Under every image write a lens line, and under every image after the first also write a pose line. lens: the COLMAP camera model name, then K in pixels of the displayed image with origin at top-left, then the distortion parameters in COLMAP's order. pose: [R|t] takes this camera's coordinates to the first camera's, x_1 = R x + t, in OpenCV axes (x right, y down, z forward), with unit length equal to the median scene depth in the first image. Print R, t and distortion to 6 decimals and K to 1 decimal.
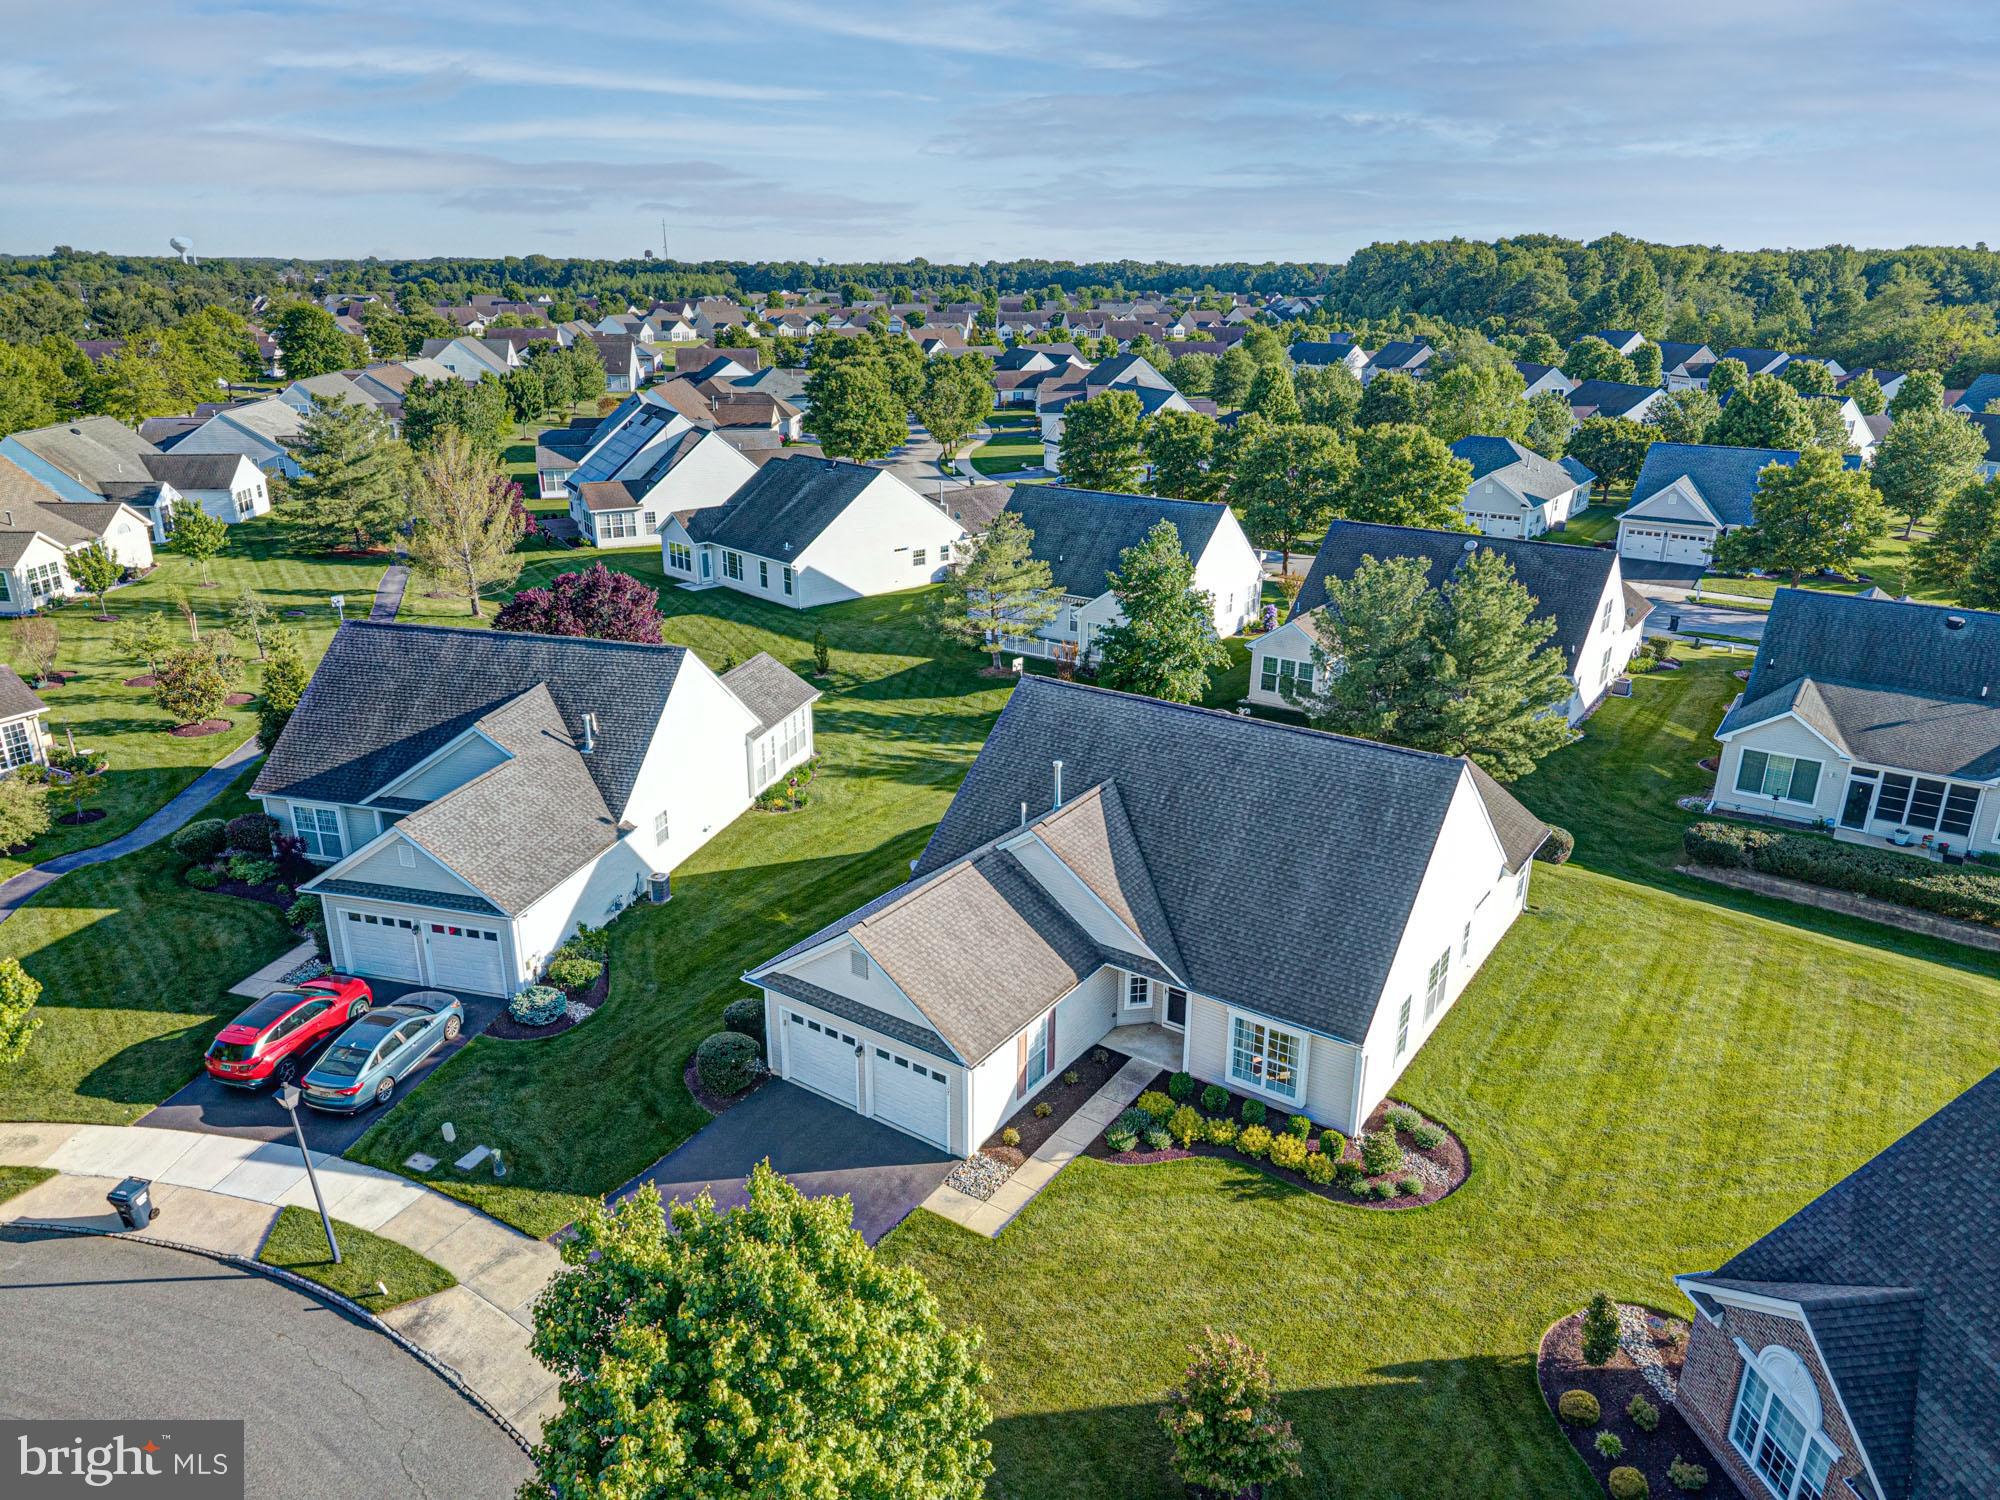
lens RADIAL K [[1338.7, 0, 1003.5], [0, 1338.7, 749.0], [0, 0, 1]] dist [0.023779, -0.023125]
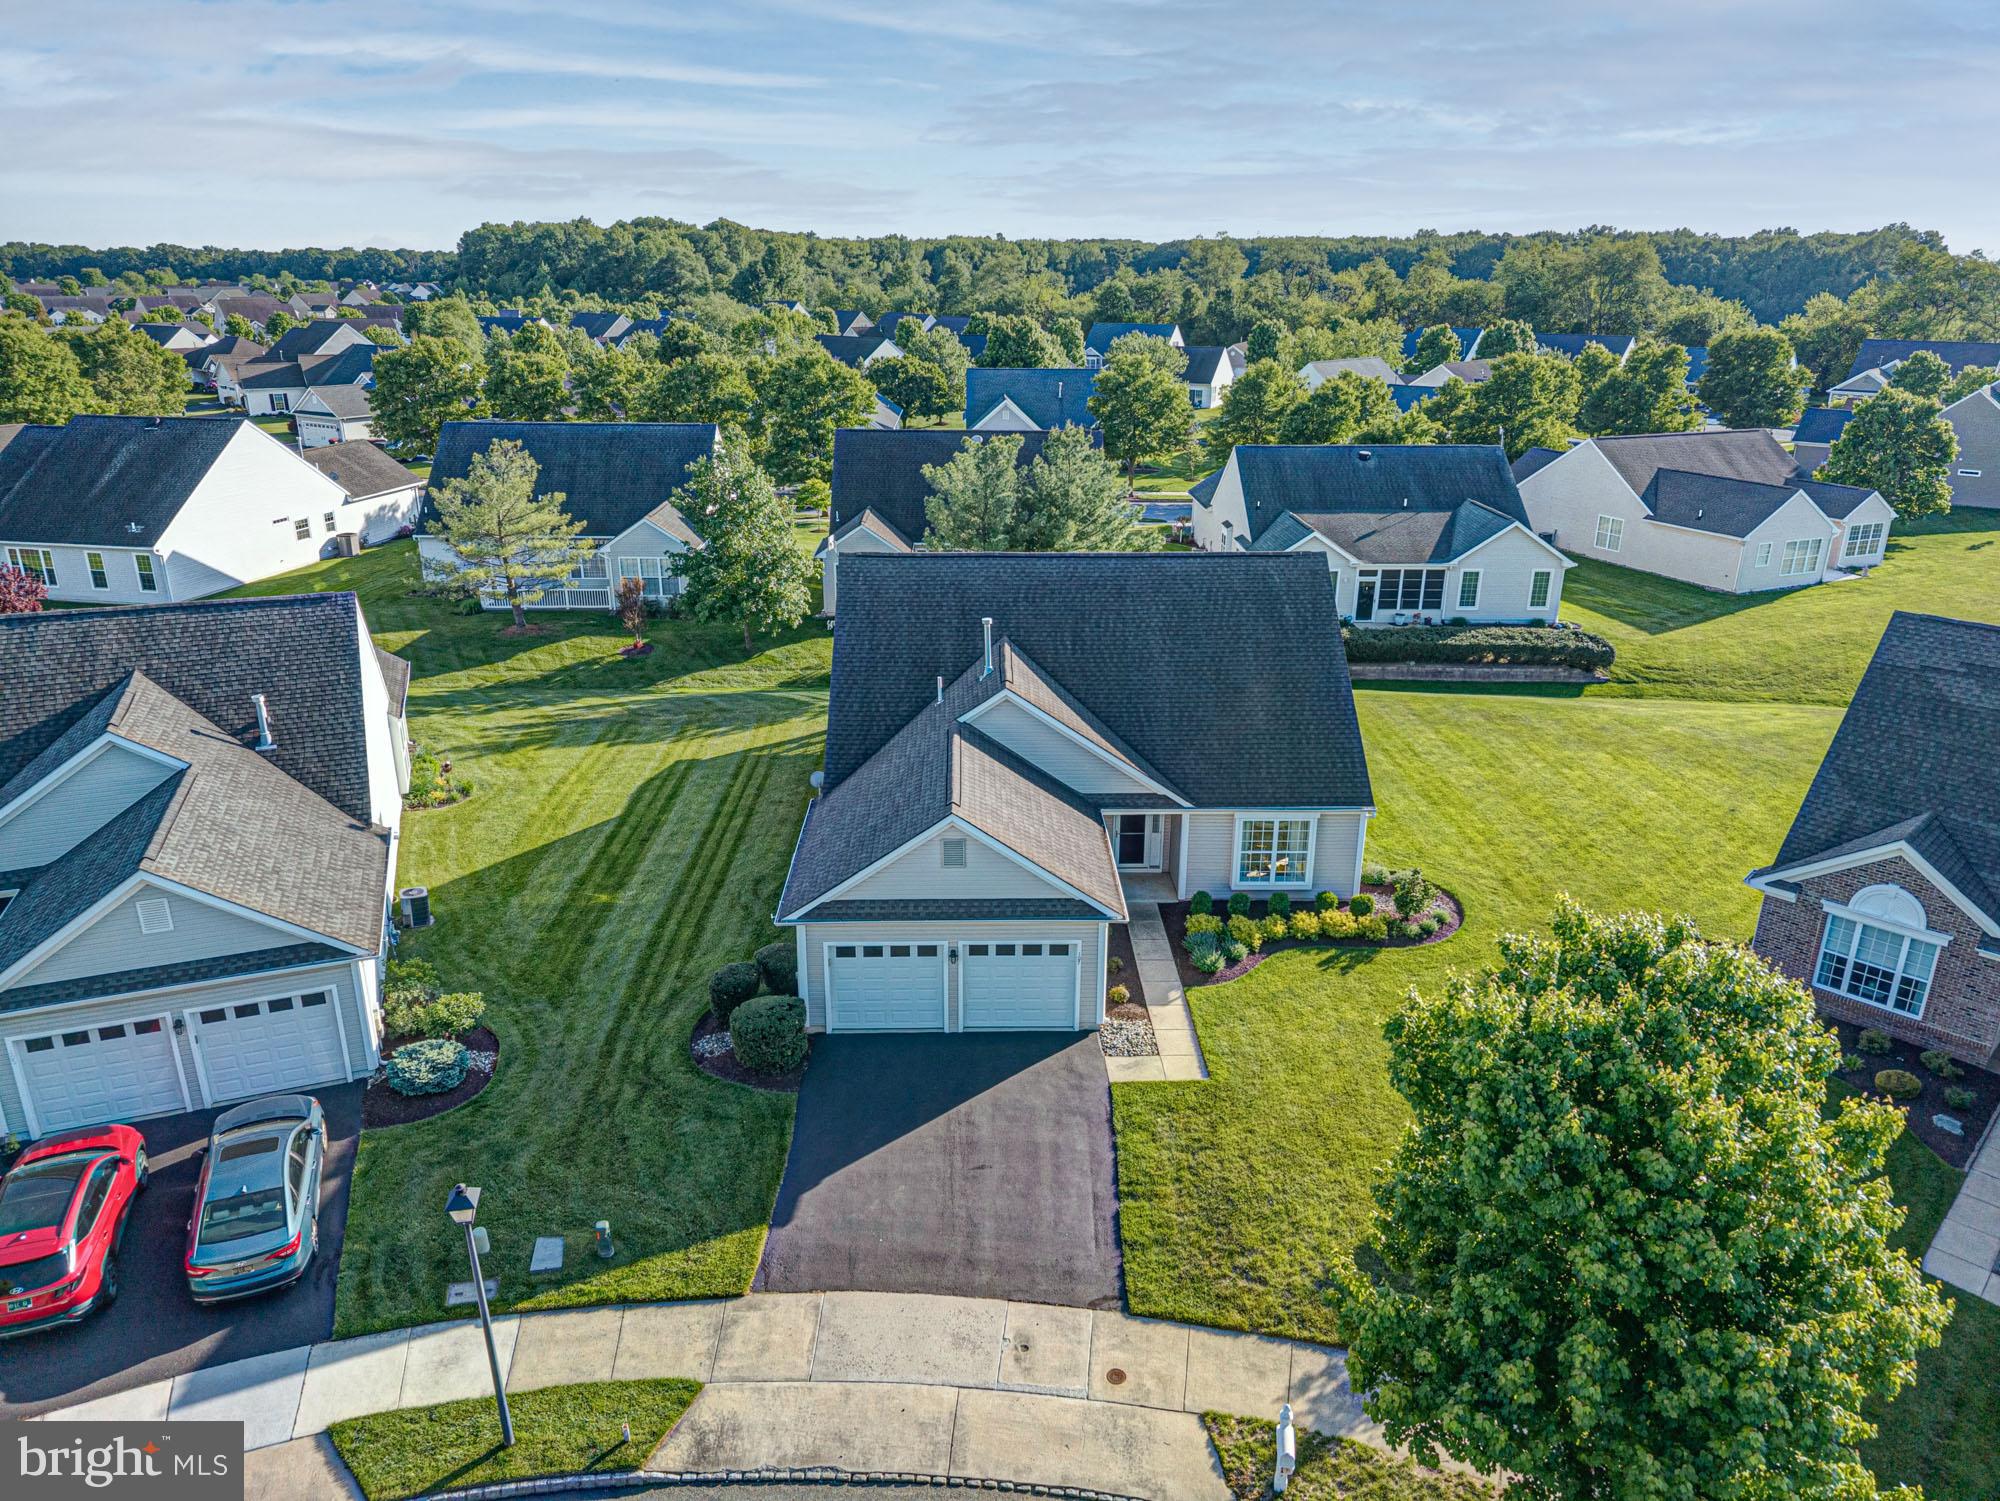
lens RADIAL K [[1336.2, 0, 1006.6], [0, 1336.2, 750.0], [0, 0, 1]] dist [0.035385, -0.034132]
pose [[0.806100, -0.200243, 0.556870, -0.416545], [0.198006, 0.978039, 0.065065, 0.036270], [-0.557670, 0.057815, 0.828047, 0.204626]]
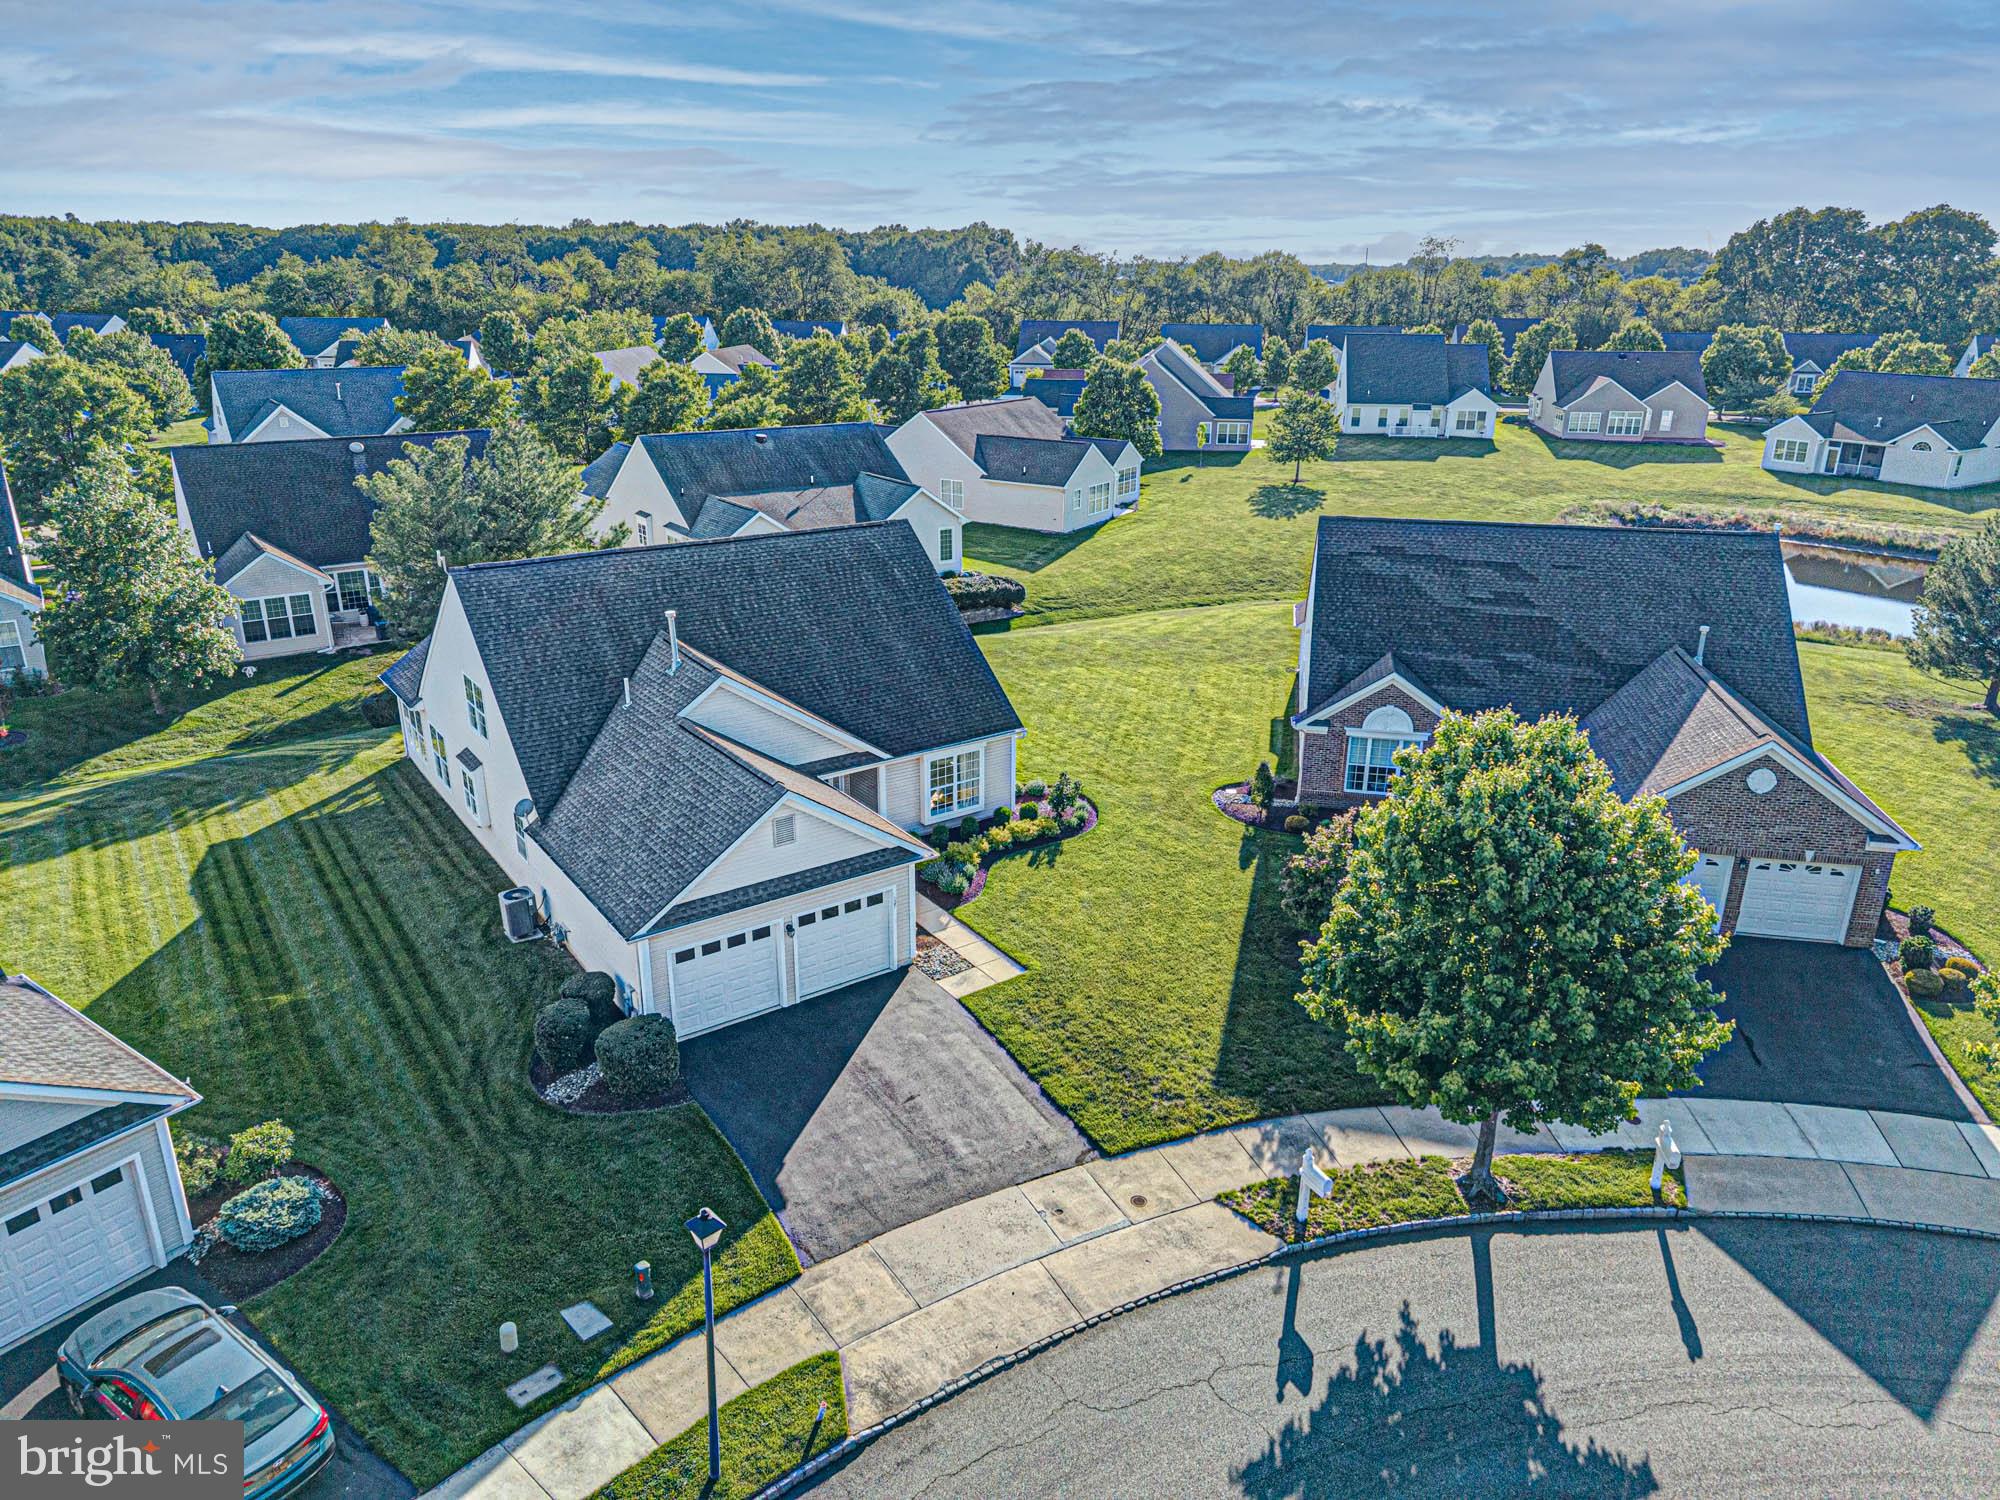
lens RADIAL K [[1336.2, 0, 1006.6], [0, 1336.2, 749.5], [0, 0, 1]] dist [0.035385, -0.034132]
pose [[0.341893, -0.323174, 0.882422, -0.629887], [0.313512, 0.924436, 0.217091, -0.026519], [-0.885900, 0.202428, 0.417377, 0.373035]]
